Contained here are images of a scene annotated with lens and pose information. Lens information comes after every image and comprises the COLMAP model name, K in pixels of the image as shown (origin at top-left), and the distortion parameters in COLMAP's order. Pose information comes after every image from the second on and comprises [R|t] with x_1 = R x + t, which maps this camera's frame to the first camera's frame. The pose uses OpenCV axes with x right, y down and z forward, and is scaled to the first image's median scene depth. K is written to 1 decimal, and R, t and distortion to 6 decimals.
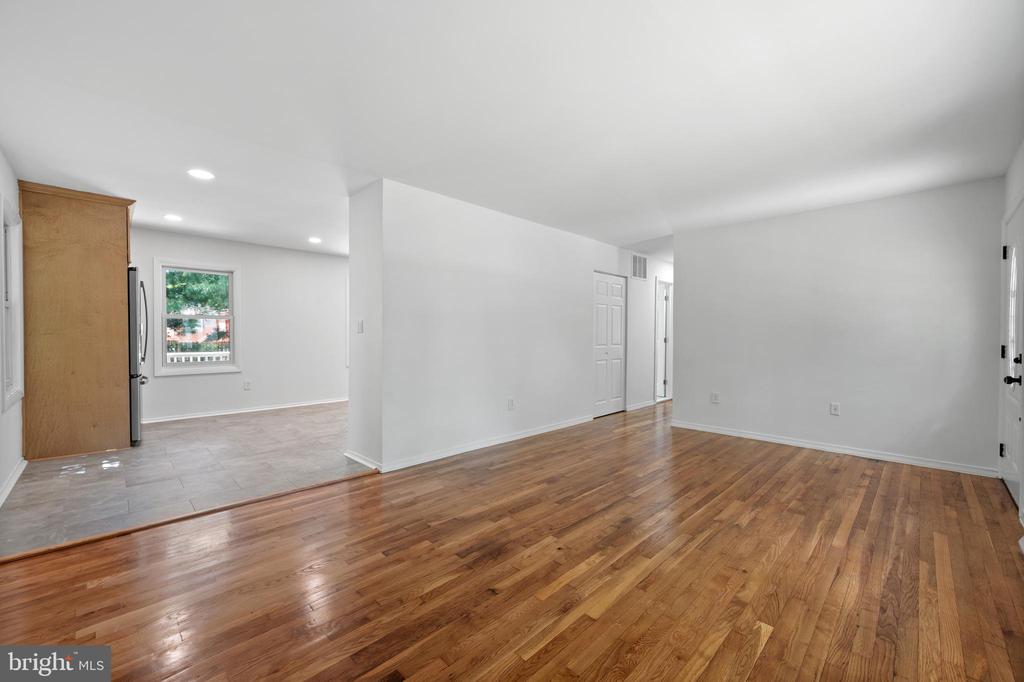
lens RADIAL K [[408.2, 0, 508.7], [0, 408.2, 341.1], [0, 0, 1]] dist [-0.000790, 0.000121]
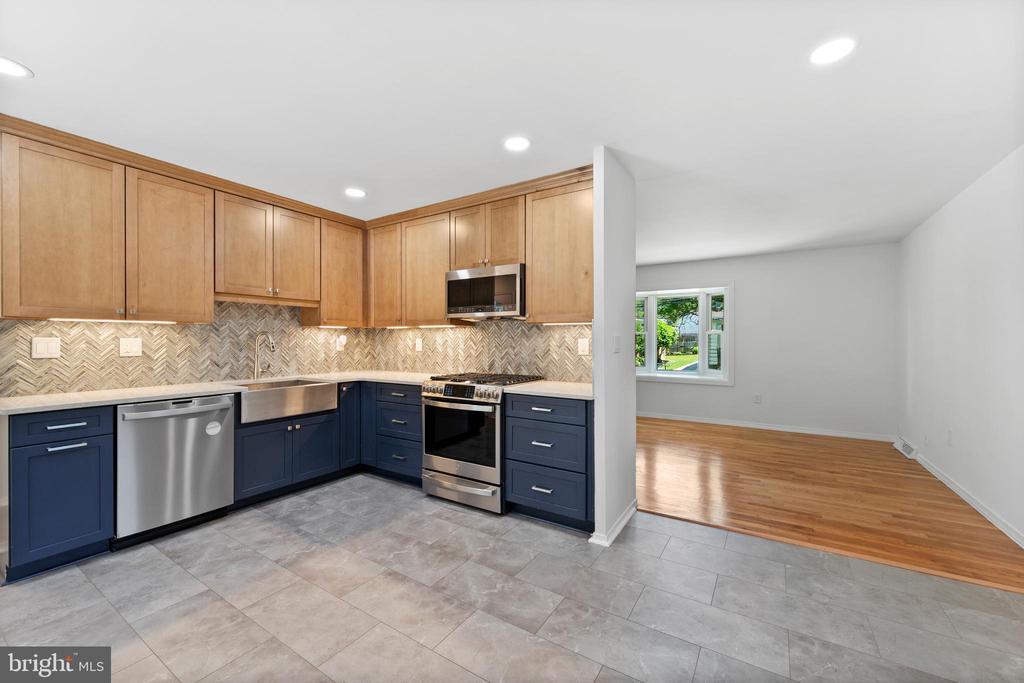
lens RADIAL K [[408.2, 0, 510.6], [0, 408.2, 342.6], [0, 0, 1]] dist [-0.000790, 0.000121]
pose [[-0.225391, -0.013002, 0.974182, -1.374608], [0.013141, 0.999779, 0.016384, -0.069098], [-0.974180, 0.016495, -0.225171, 1.796214]]
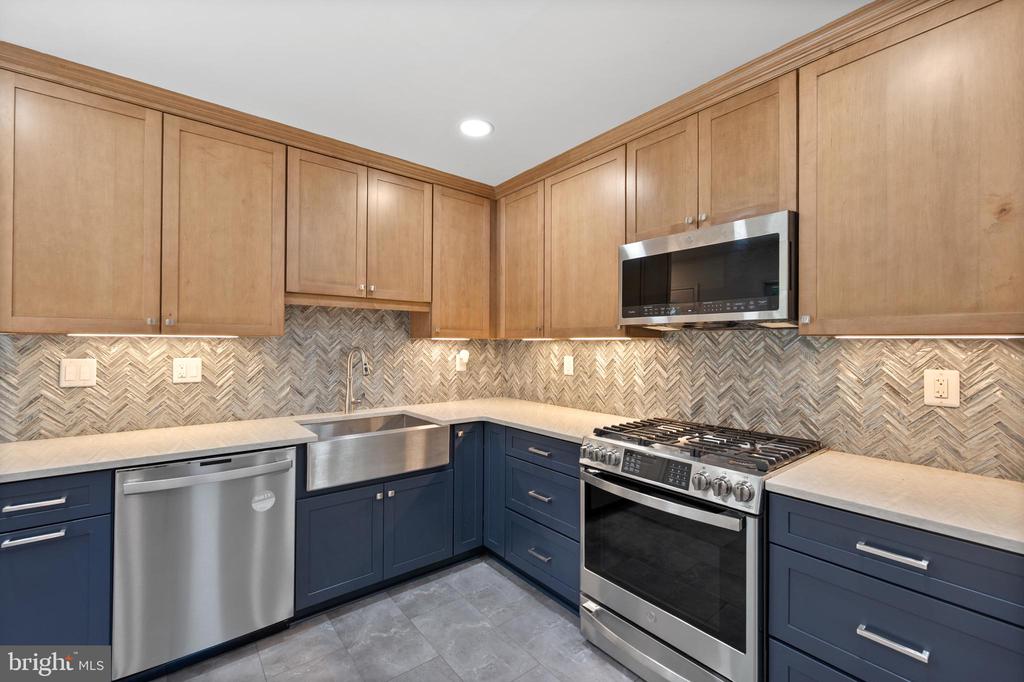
lens RADIAL K [[427.3, 0, 512.8], [0, 427.3, 341.6], [0, 0, 1]] dist [-0.001110, -0.000290]
pose [[0.093982, 0.000225, 0.995574, -0.885480], [0.010920, 0.999940, -0.001257, -0.098935], [-0.995514, 0.010990, 0.093974, 1.824088]]
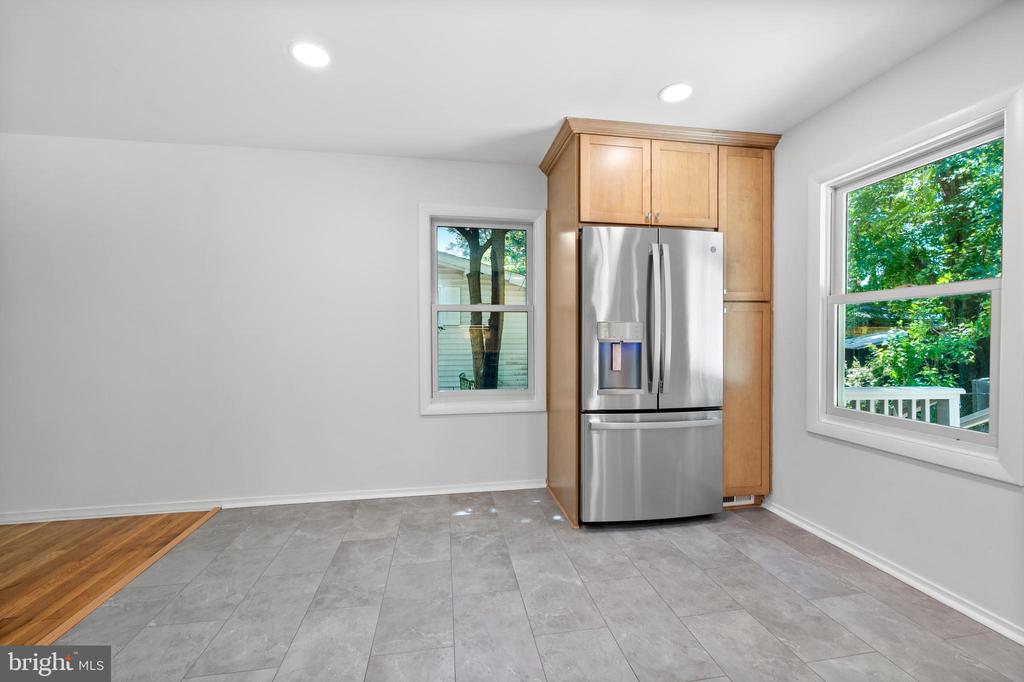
lens RADIAL K [[408.2, 0, 507.0], [0, 408.2, 345.3], [0, 0, 1]] dist [-0.000790, 0.000121]
pose [[-0.571207, 0.005628, -0.820786, -0.532606], [-0.013975, 0.999765, 0.016581, -0.029201], [0.820687, 0.020941, -0.570994, 1.838493]]
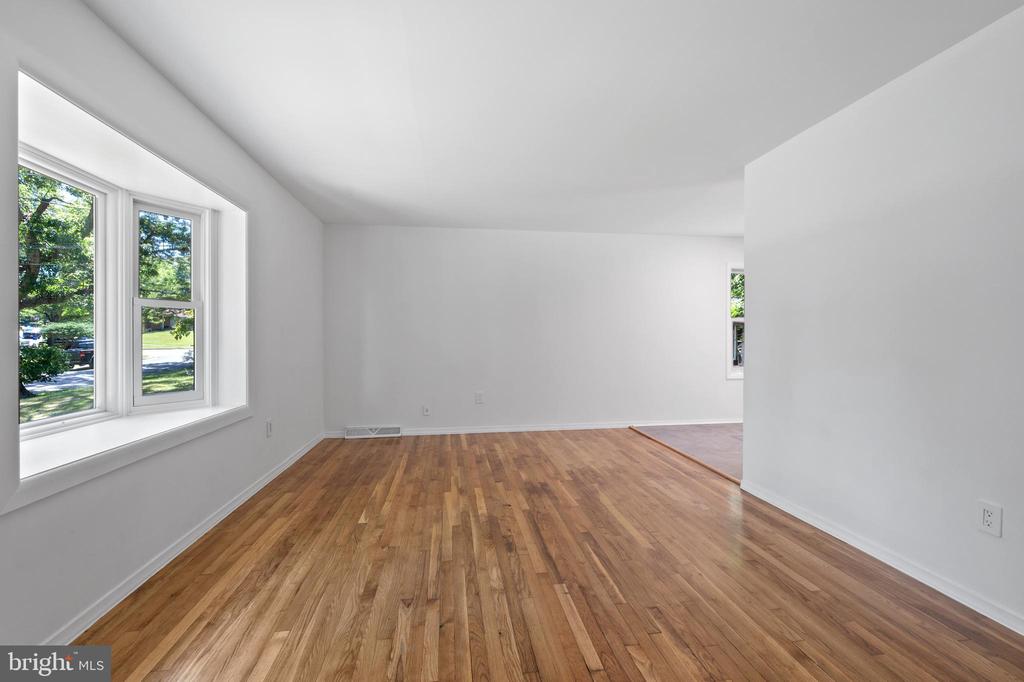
lens RADIAL K [[427.3, 0, 513.2], [0, 427.3, 339.5], [0, 0, 1]] dist [-0.001110, -0.000290]
pose [[-0.587569, -0.000708, -0.809174, 0.935993], [-0.016053, 0.999813, 0.010782, -0.014643], [0.809015, 0.019325, -0.587470, 1.399998]]
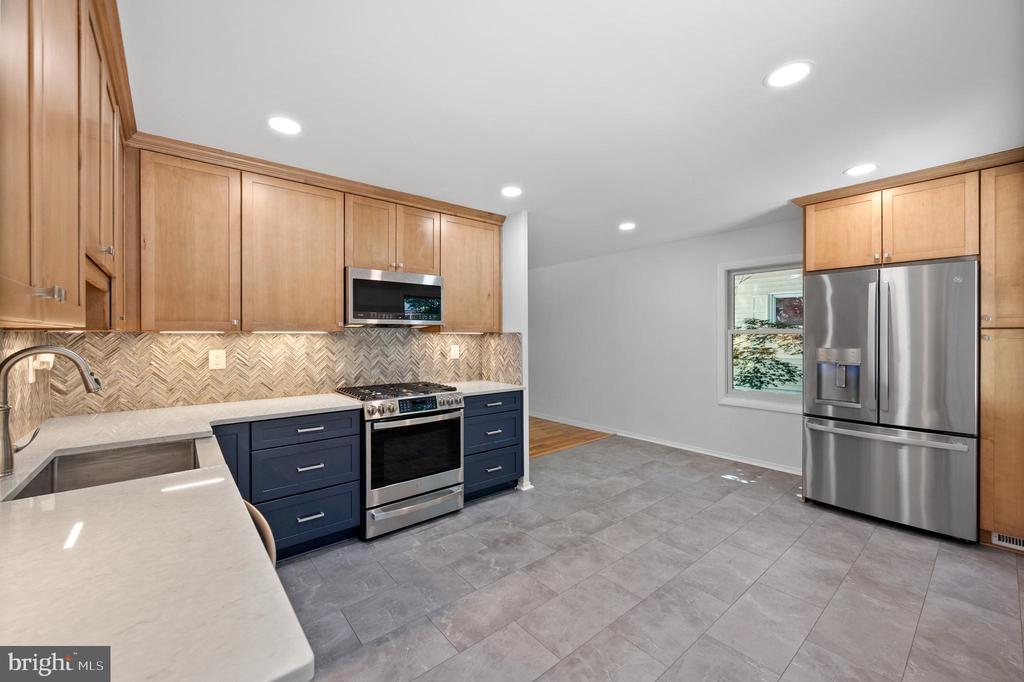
lens RADIAL K [[408.2, 0, 510.2], [0, 408.2, 335.7], [0, 0, 1]] dist [-0.000790, 0.000121]
pose [[-0.996741, -0.005323, 0.080497, -0.594726], [-0.003808, 0.999813, 0.018966, -0.117406], [-0.080583, 0.018598, -0.996574, 2.691357]]
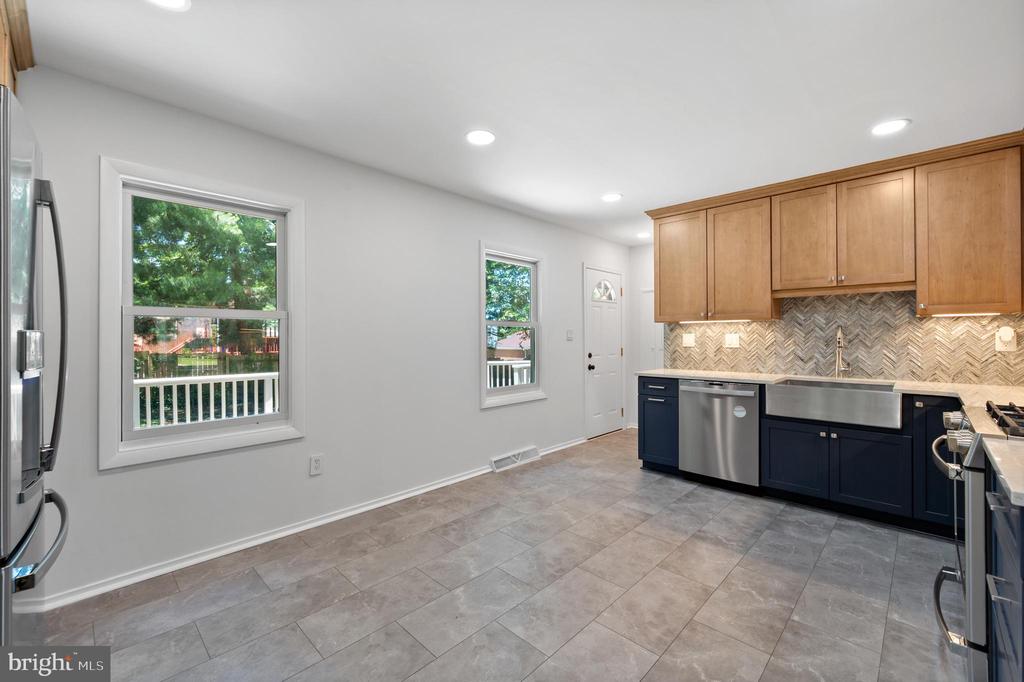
lens RADIAL K [[427.3, 0, 507.9], [0, 427.3, 333.5], [0, 0, 1]] dist [-0.001110, -0.000290]
pose [[0.999700, -0.009495, 0.022592, -0.927307], [0.010019, 0.999680, -0.023209, -0.051692], [-0.022364, 0.023429, 0.999475, 1.105026]]
